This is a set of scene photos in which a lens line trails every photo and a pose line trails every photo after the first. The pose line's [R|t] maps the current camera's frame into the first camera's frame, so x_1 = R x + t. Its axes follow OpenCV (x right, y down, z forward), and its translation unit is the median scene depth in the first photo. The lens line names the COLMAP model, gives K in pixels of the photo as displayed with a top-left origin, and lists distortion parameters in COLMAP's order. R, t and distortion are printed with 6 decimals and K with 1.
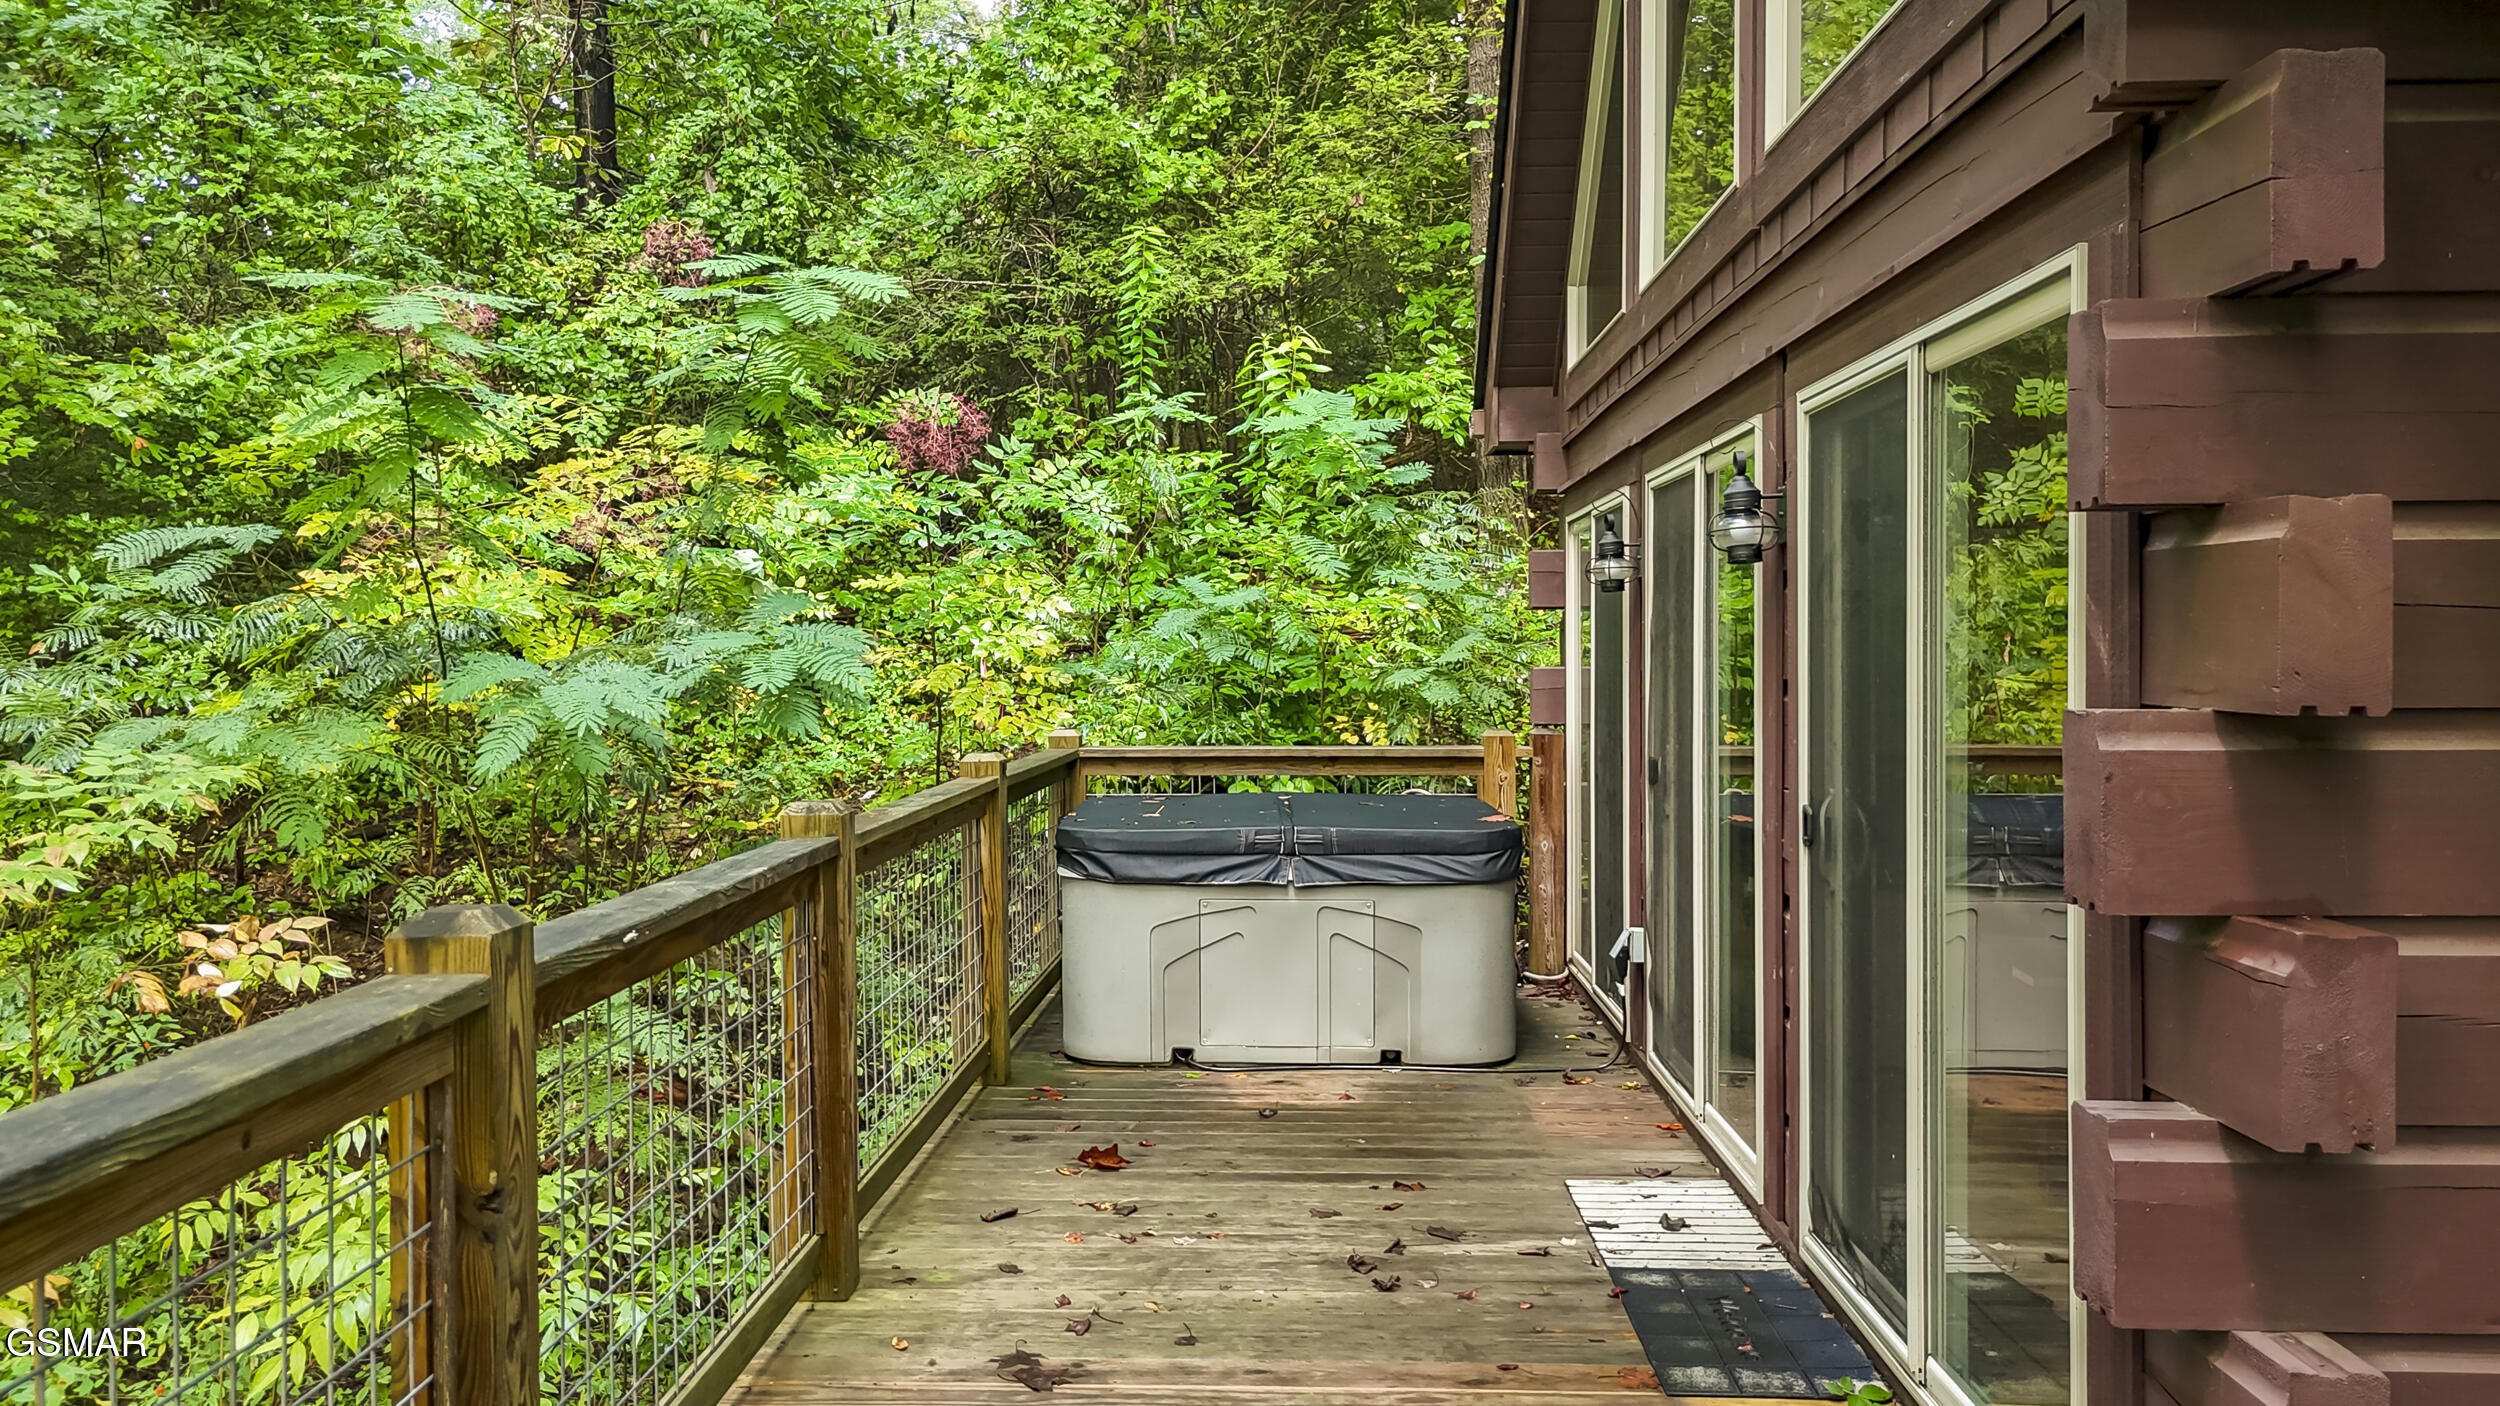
lens RADIAL K [[1836.5, 0, 1250.0], [0, 1836.5, 703.0], [0, 0, 1]] dist [-0.000149, -0.000698]
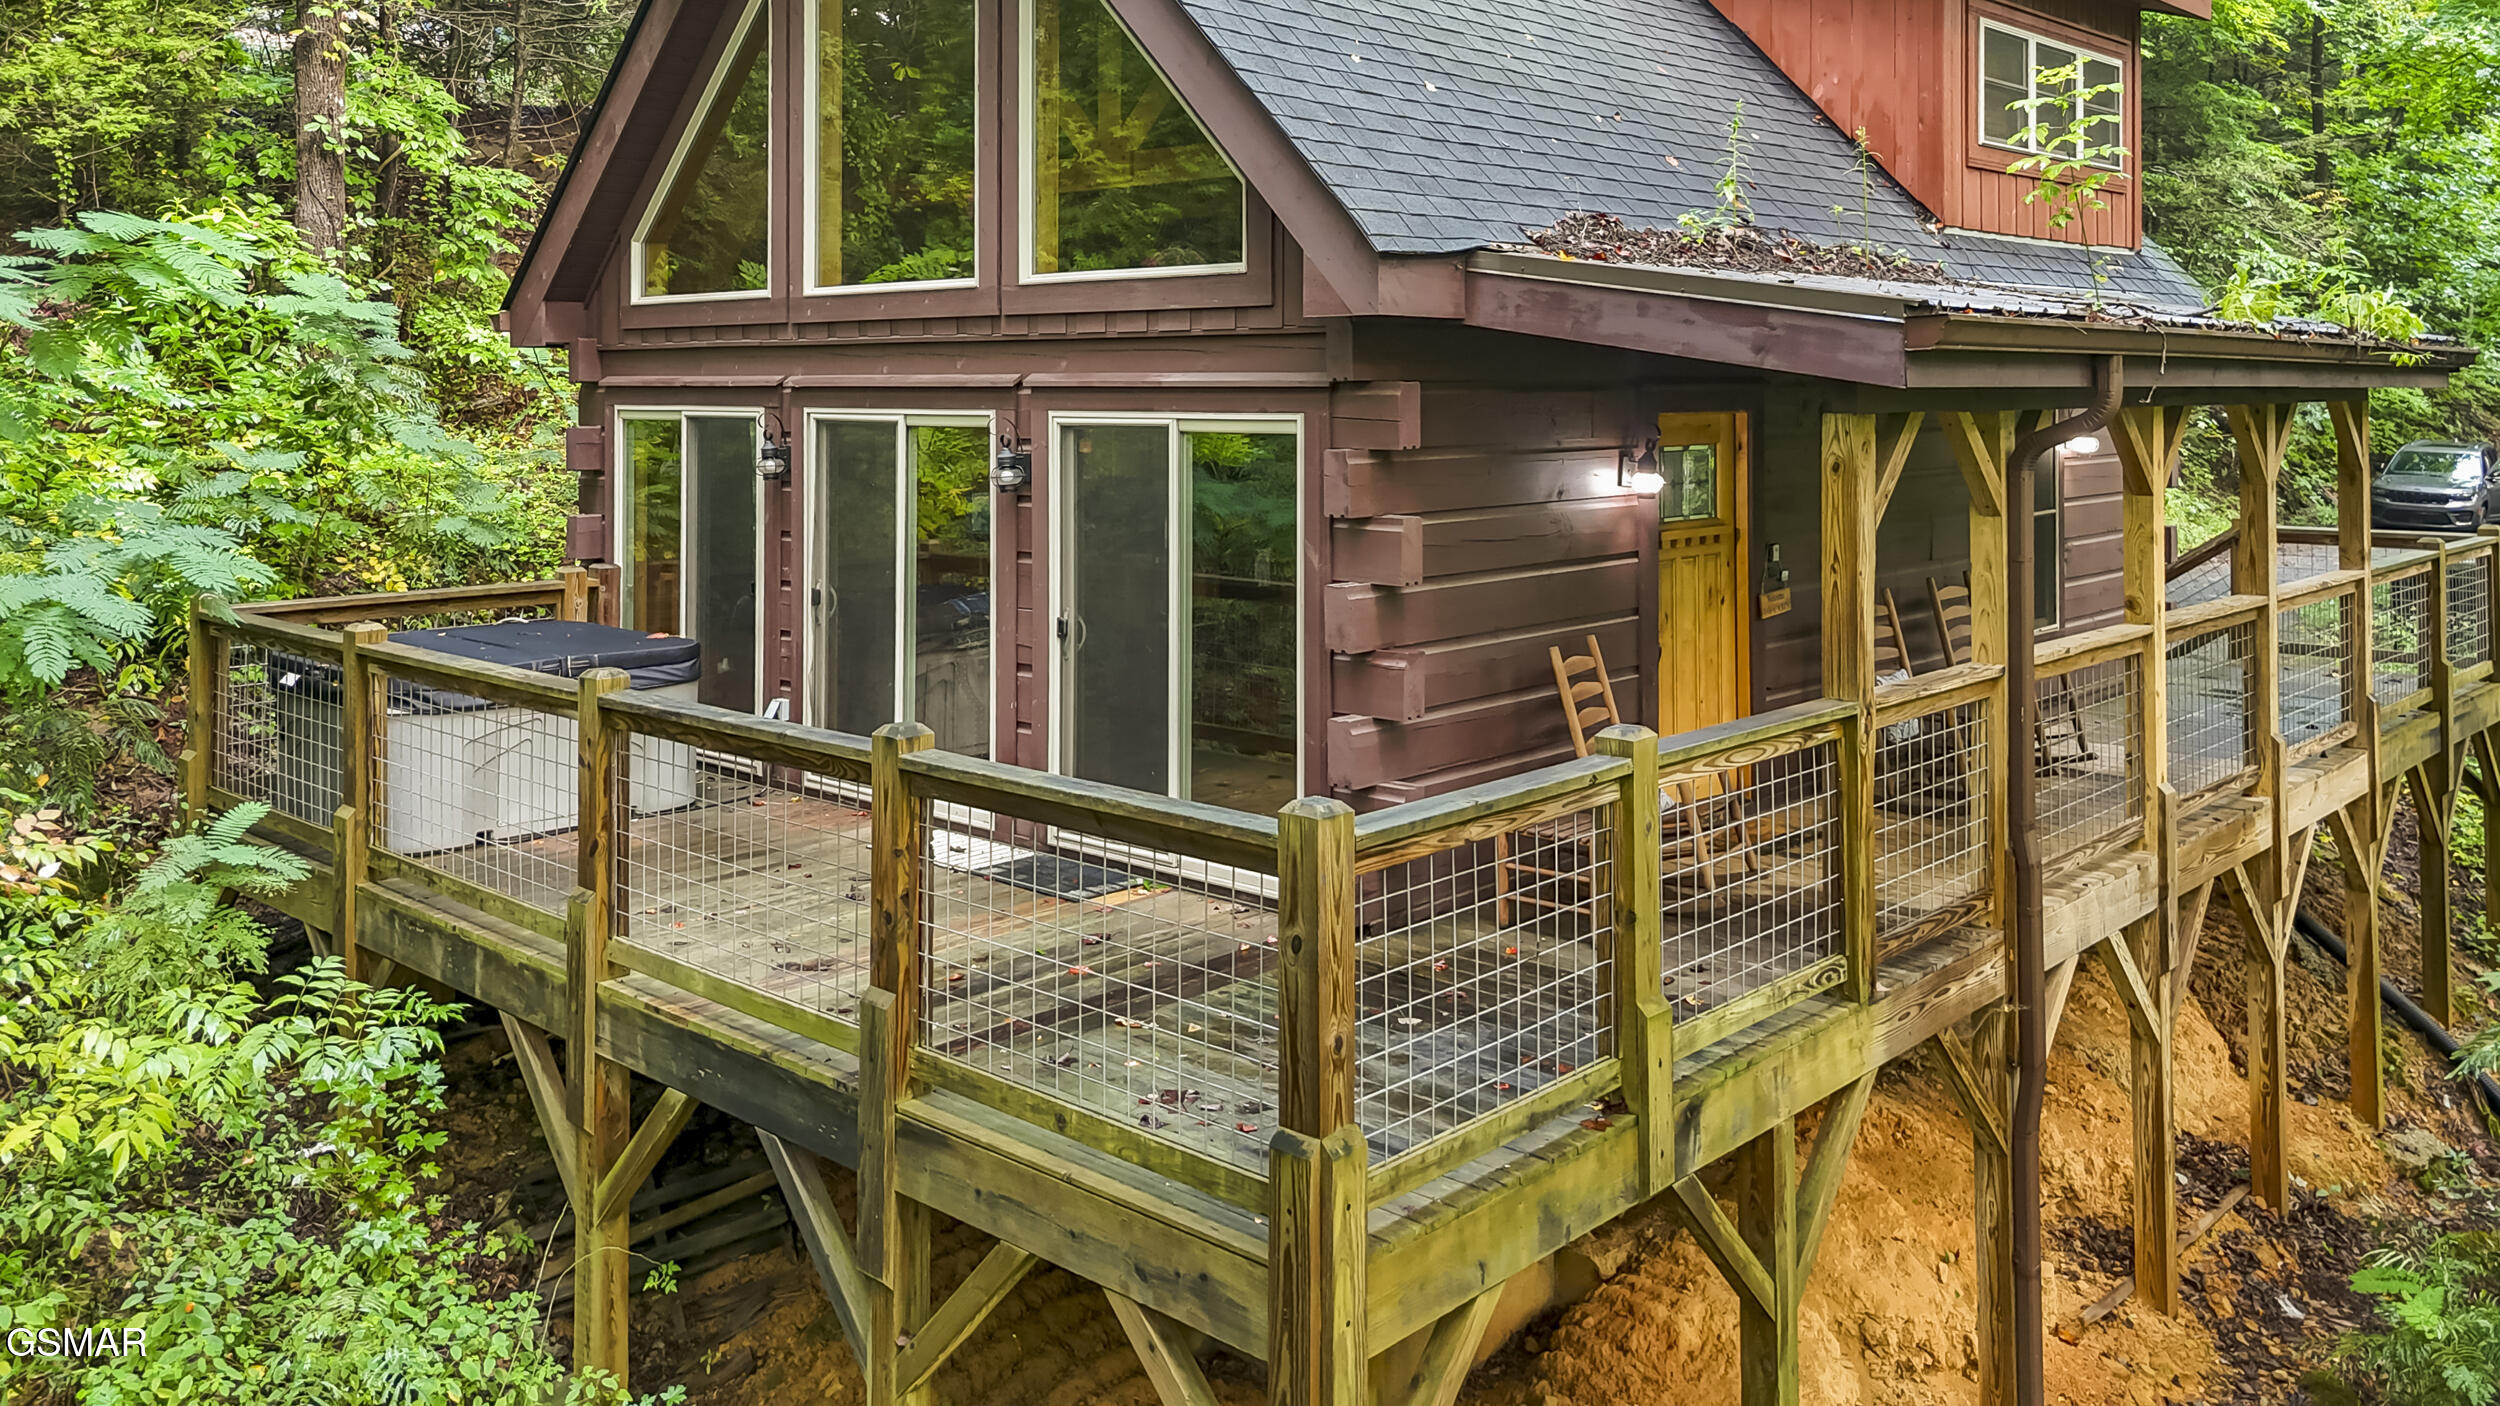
lens RADIAL K [[1910.2, 0, 1253.8], [0, 1910.2, 366.2], [0, 0, 1]] dist [-0.002778, 0.011340]
pose [[0.665592, 0.006964, 0.746283, -2.007657], [0.023896, 0.999245, -0.030636, -0.267889], [-0.745933, 0.038225, 0.664923, -1.003133]]
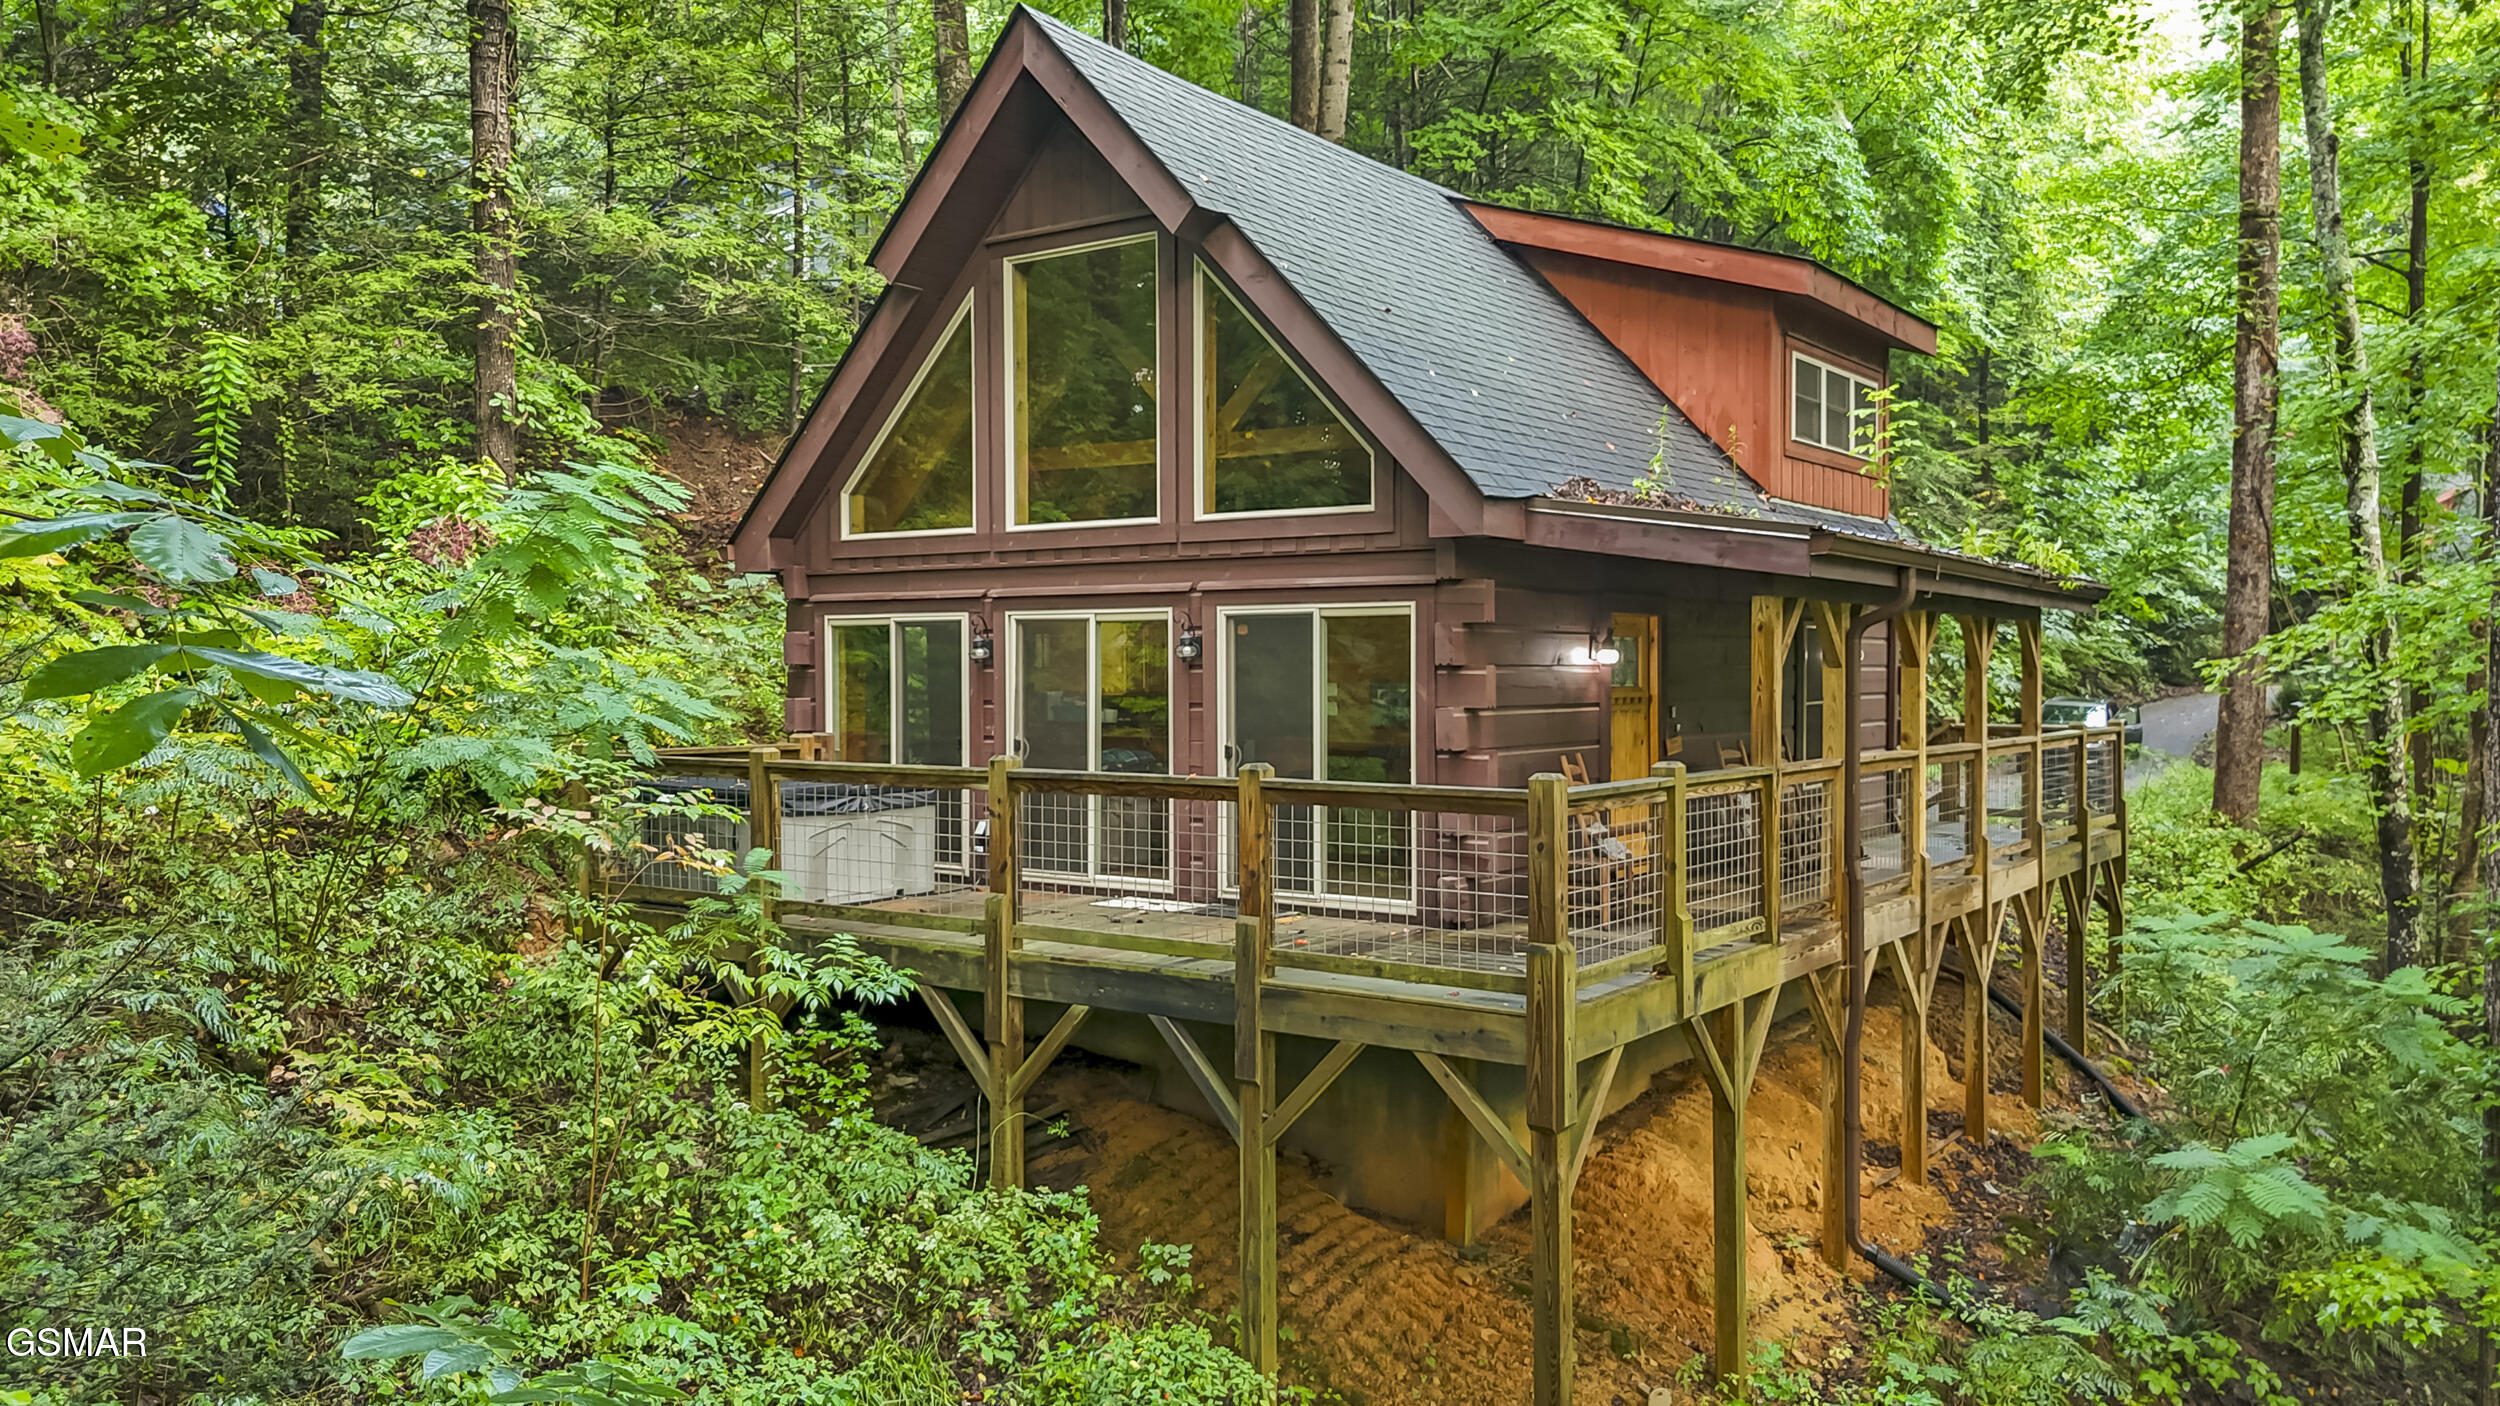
lens RADIAL K [[1836.5, 0, 1250.0], [0, 1836.5, 703.0], [0, 0, 1]] dist [-0.000149, -0.000698]
pose [[0.558273, -0.012693, 0.829560, -3.841324], [0.024383, 0.999702, -0.001113, -0.017618], [-0.829299, 0.020848, 0.558416, -1.251777]]
